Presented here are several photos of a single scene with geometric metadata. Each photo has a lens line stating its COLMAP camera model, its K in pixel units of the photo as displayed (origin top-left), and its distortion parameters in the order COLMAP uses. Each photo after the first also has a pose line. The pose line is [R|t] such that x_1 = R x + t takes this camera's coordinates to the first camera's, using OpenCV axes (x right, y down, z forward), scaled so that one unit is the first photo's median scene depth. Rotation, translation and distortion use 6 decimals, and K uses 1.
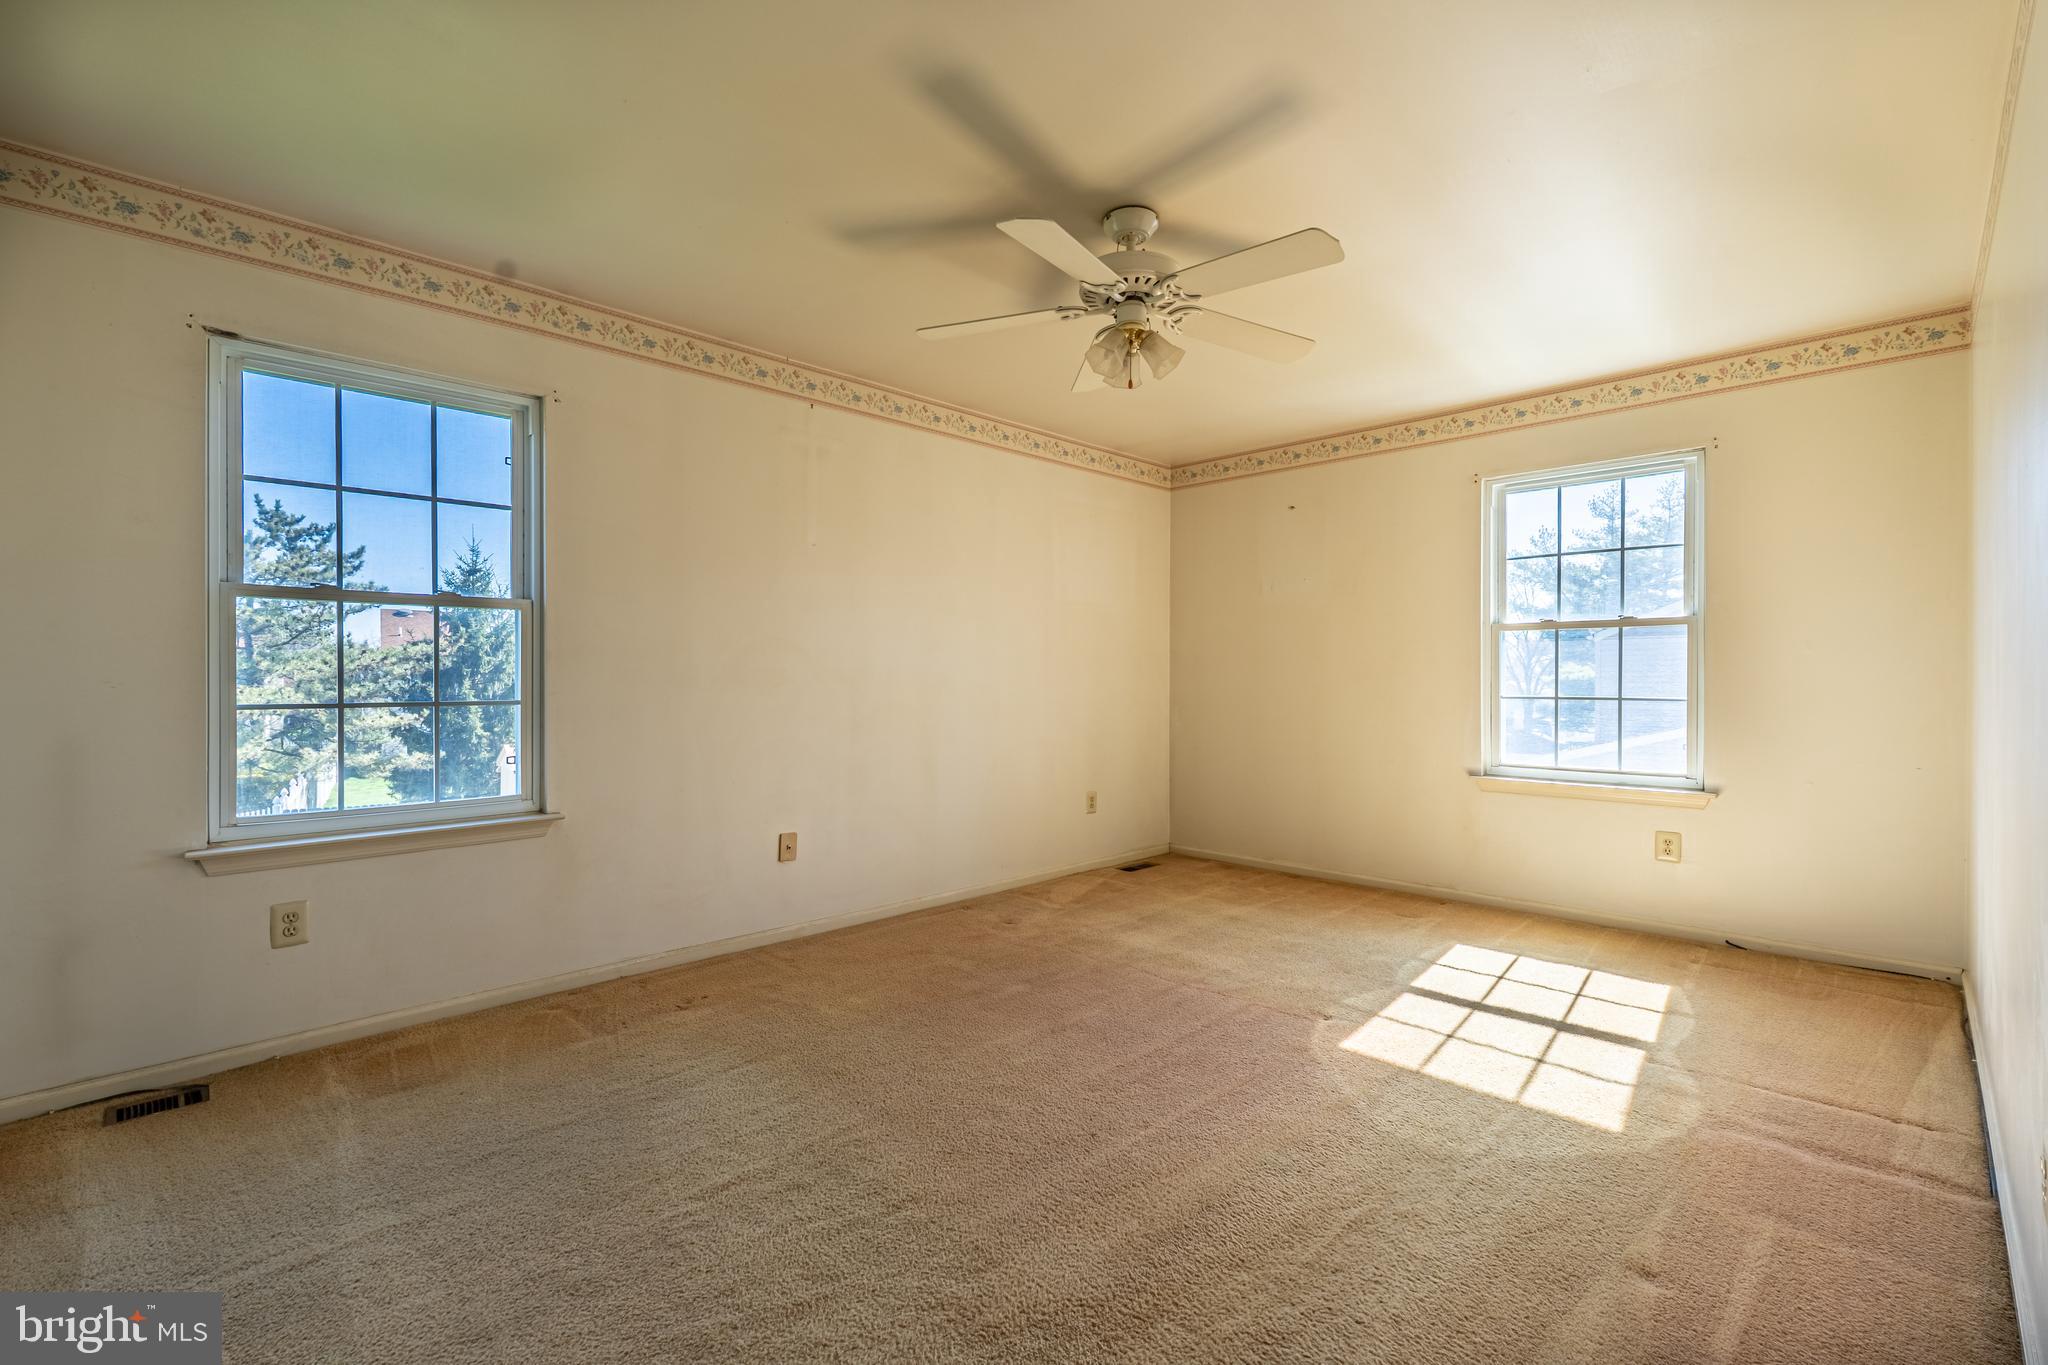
lens RADIAL K [[901.8, 0, 1024.0], [0, 901.8, 682.5], [0, 0, 1]] dist [-0.003148, -0.000183]
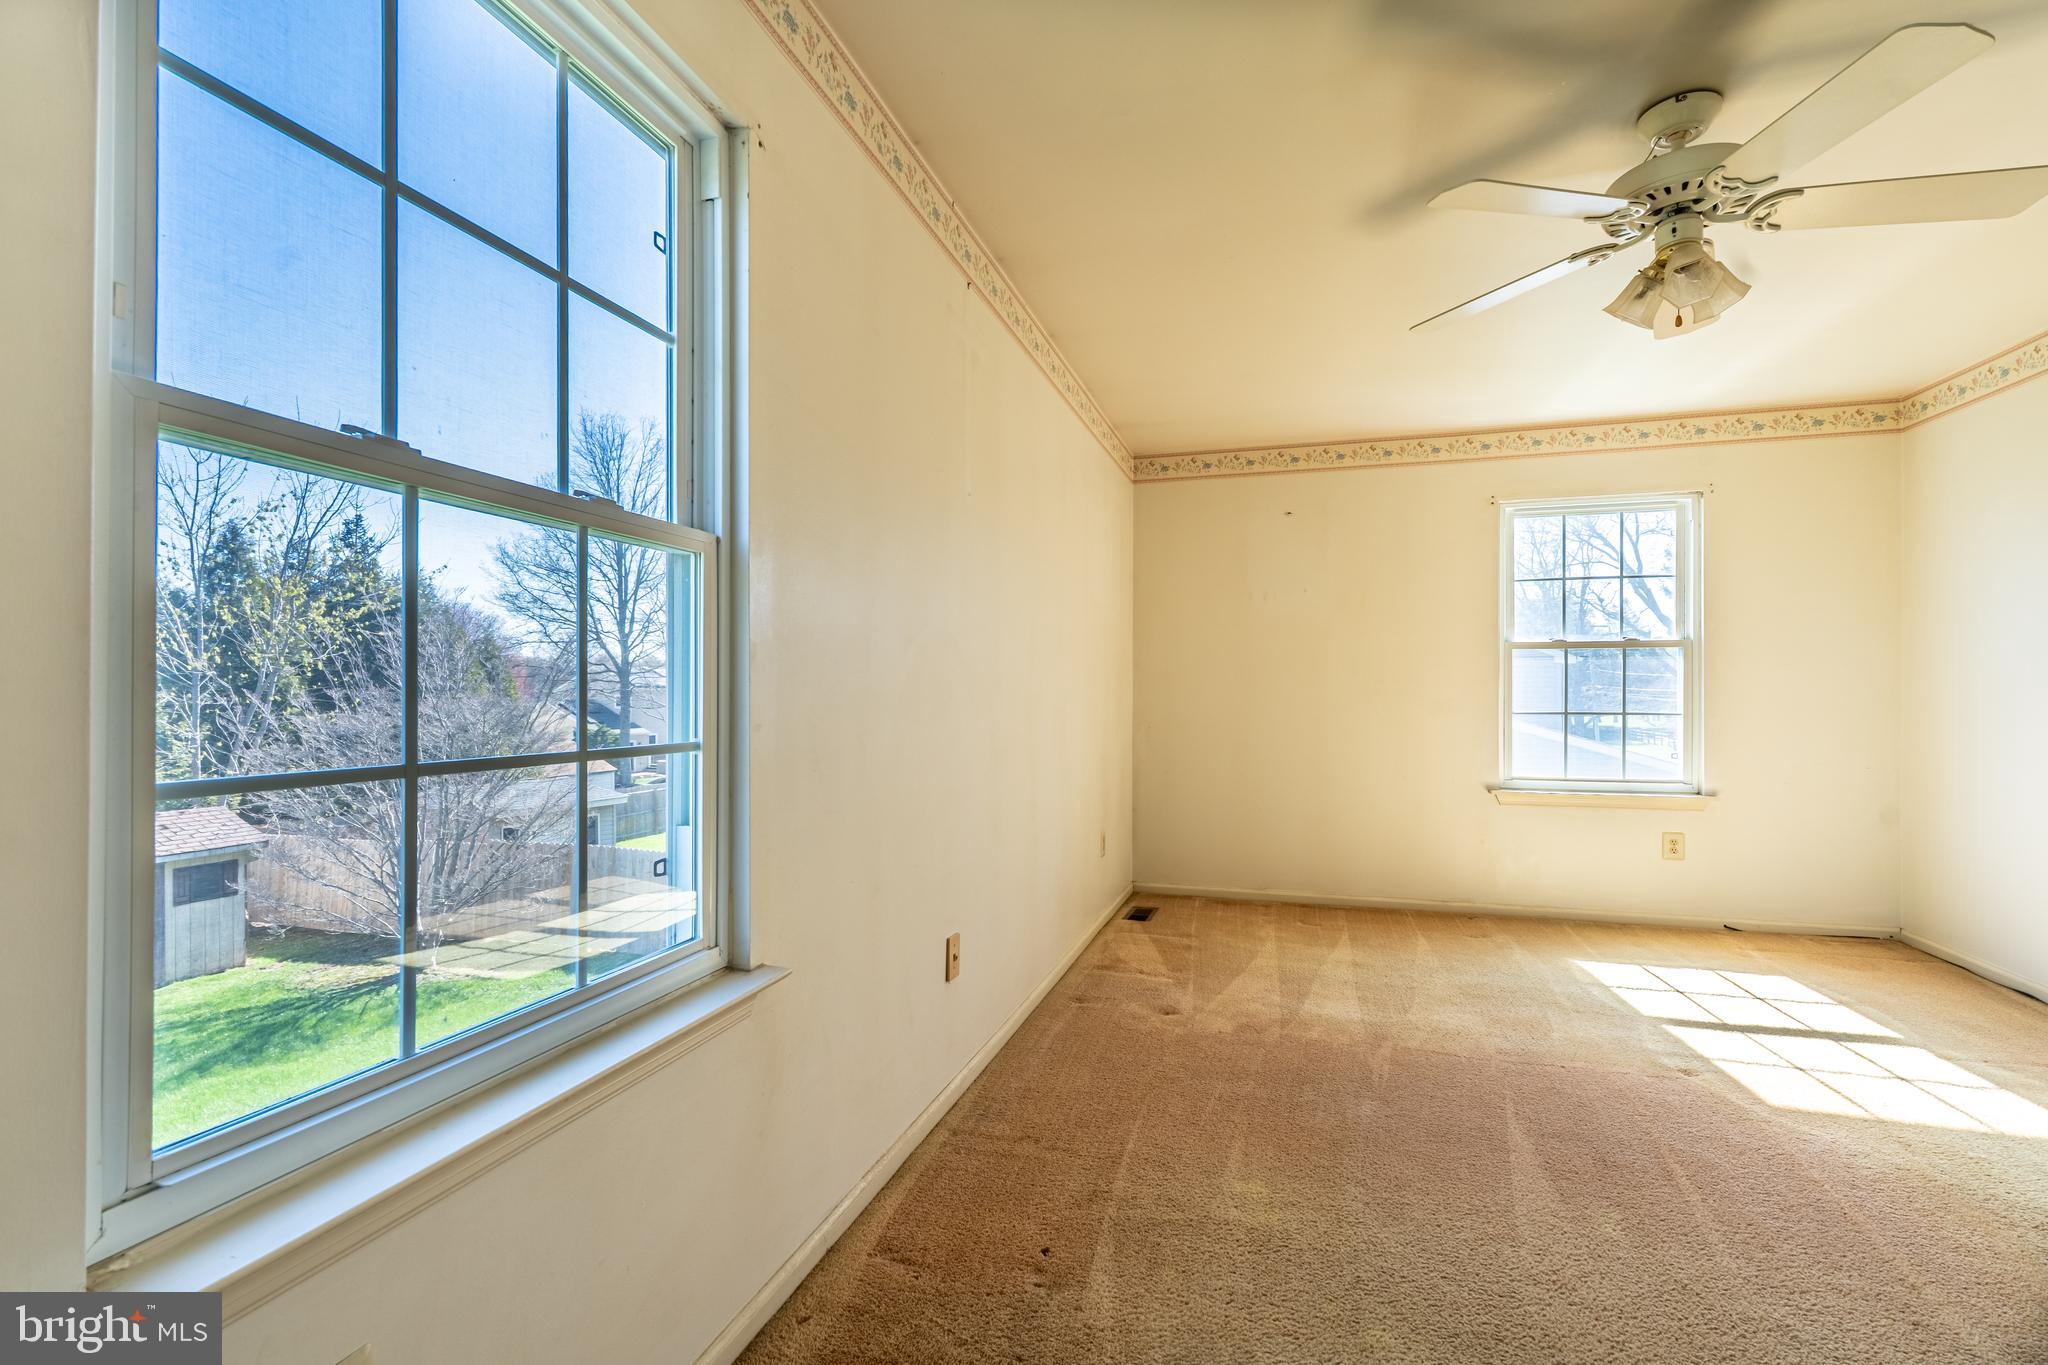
lens RADIAL K [[901.8, 0, 1024.0], [0, 901.8, 682.5], [0, 0, 1]] dist [-0.003148, -0.000183]
pose [[0.878997, 0.007387, 0.476770, -0.547376], [0.001903, 0.999818, -0.018999, 0.000168], [-0.476824, 0.017608, 0.878823, 0.424485]]
